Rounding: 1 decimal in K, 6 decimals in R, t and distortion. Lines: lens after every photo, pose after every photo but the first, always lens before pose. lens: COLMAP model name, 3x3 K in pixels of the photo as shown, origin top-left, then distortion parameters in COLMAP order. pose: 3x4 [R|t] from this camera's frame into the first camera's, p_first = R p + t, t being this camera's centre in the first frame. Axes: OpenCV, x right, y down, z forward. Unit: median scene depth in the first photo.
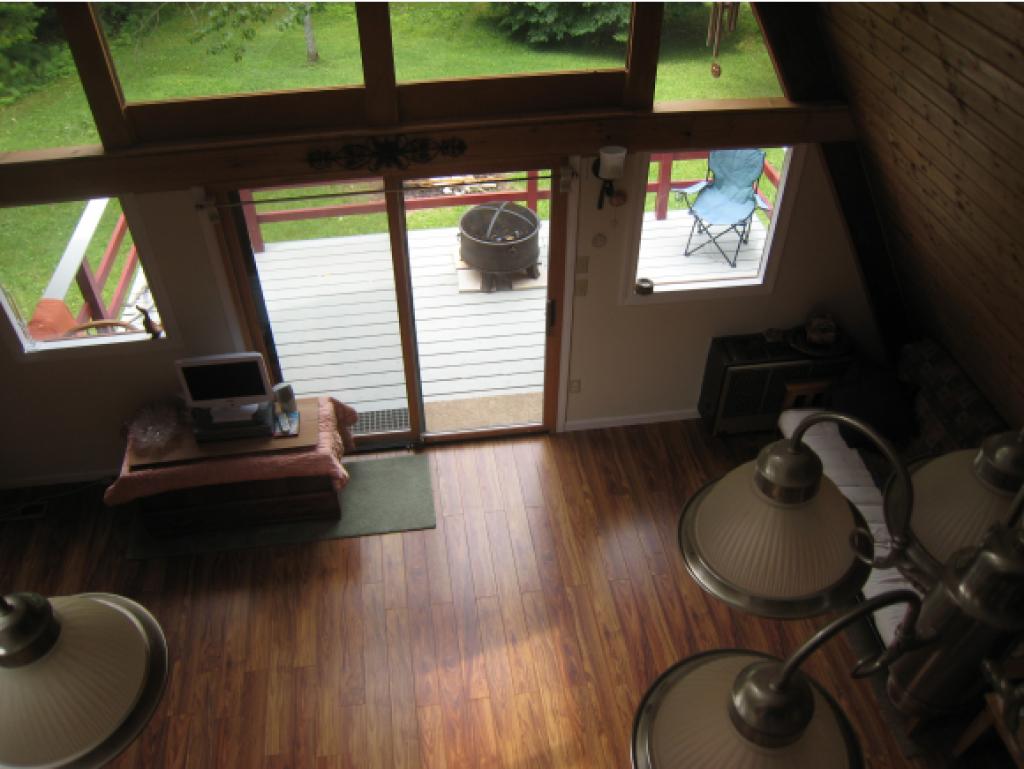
lens RADIAL K [[854.4, 0, 515.2], [0, 854.4, 398.3], [0, 0, 1]] dist [-0.149662, 0.110898]
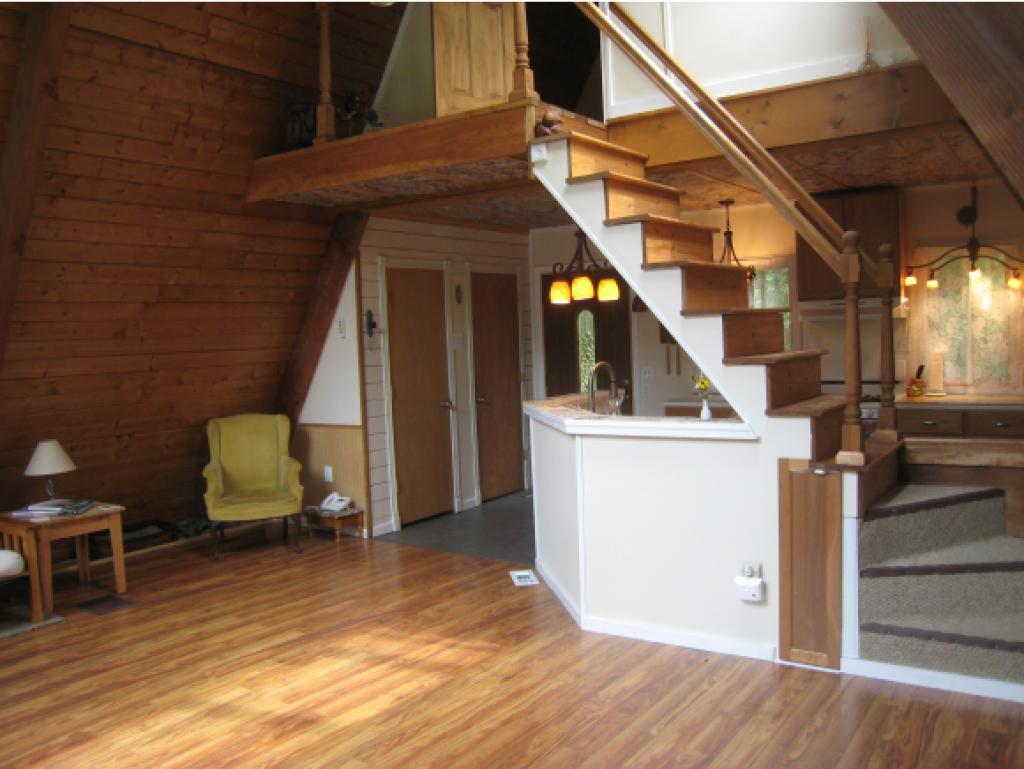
lens RADIAL K [[852.0, 0, 523.4], [0, 852.0, 382.2], [0, 0, 1]] dist [-0.140368, 0.093897]
pose [[-0.728864, -0.007980, 0.684613, -0.687072], [0.496102, 0.682970, 0.536129, -0.072879], [-0.471848, 0.730403, -0.493833, 0.918533]]
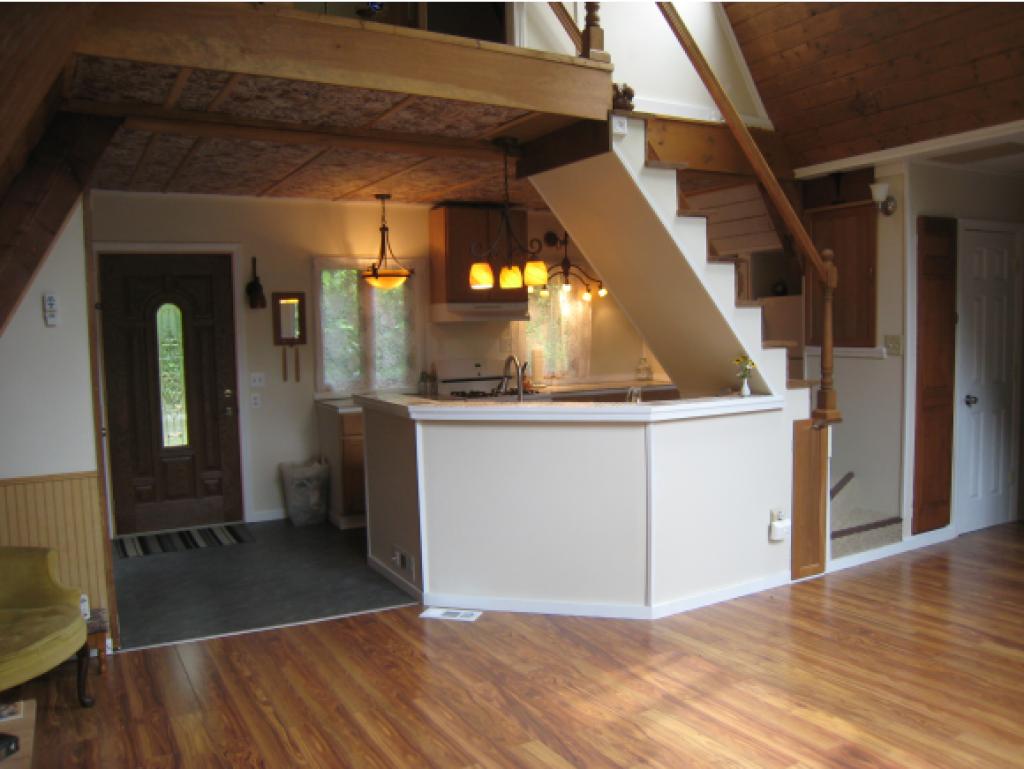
lens RADIAL K [[852.6, 0, 506.9], [0, 852.6, 398.9], [0, 0, 1]] dist [-0.143170, 0.124737]
pose [[-0.934781, 0.052648, -0.351301, 0.397240], [-0.223819, 0.680662, 0.697570, -0.127260], [0.275843, 0.730703, -0.624486, 0.984916]]
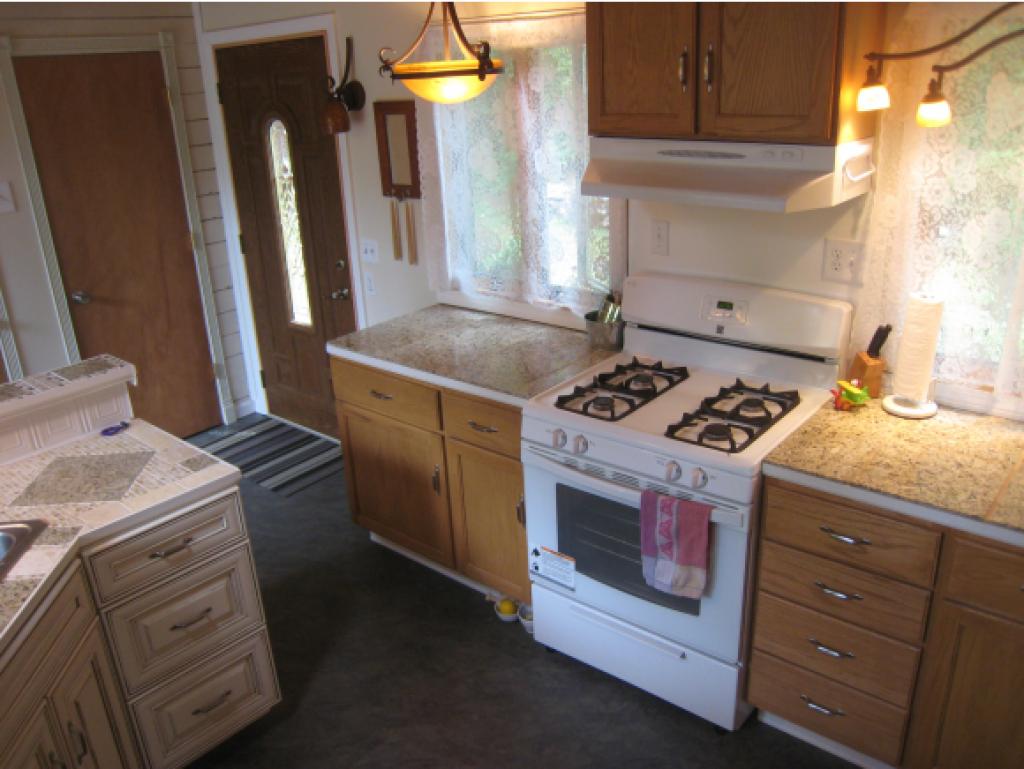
lens RADIAL K [[854.4, 0, 515.2], [0, 854.4, 398.3], [0, 0, 1]] dist [-0.149662, 0.110898]
pose [[-0.658589, -0.247820, 0.710525, -0.458289], [0.544486, 0.494813, 0.677270, 0.512243], [-0.519418, 0.832914, -0.190944, 0.166255]]
